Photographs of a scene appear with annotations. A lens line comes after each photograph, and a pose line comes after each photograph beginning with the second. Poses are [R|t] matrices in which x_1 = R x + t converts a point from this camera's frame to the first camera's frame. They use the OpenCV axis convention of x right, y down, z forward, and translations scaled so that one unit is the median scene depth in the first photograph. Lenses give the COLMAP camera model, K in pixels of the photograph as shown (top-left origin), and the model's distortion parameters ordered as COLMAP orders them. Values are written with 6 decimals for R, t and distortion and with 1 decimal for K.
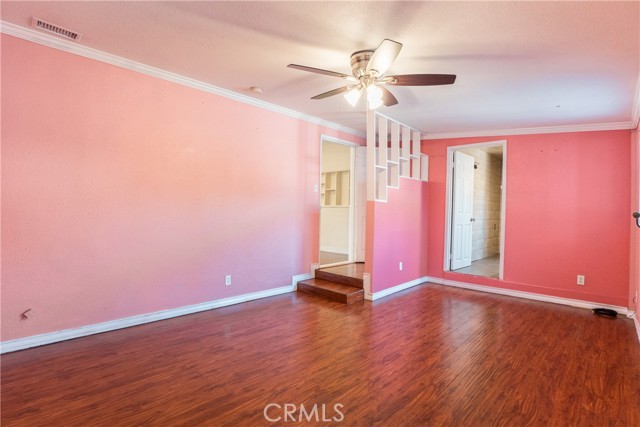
lens RADIAL K [[307.3, 0, 320.5], [0, 307.3, 212.9], [0, 0, 1]] dist [-0.034514, 0.000764]
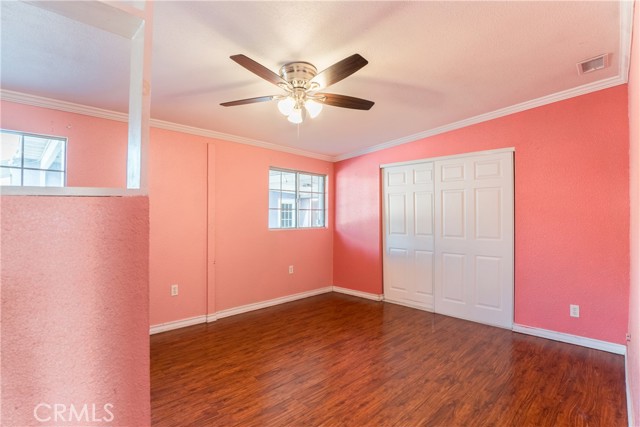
lens RADIAL K [[307.3, 0, 319.3], [0, 307.3, 213.8], [0, 0, 1]] dist [-0.034514, 0.000764]
pose [[-0.999574, -0.026115, 0.012998, 0.076384], [-0.026160, 0.999652, -0.003278, -0.057374], [-0.012907, -0.003616, -0.999910, 2.240506]]
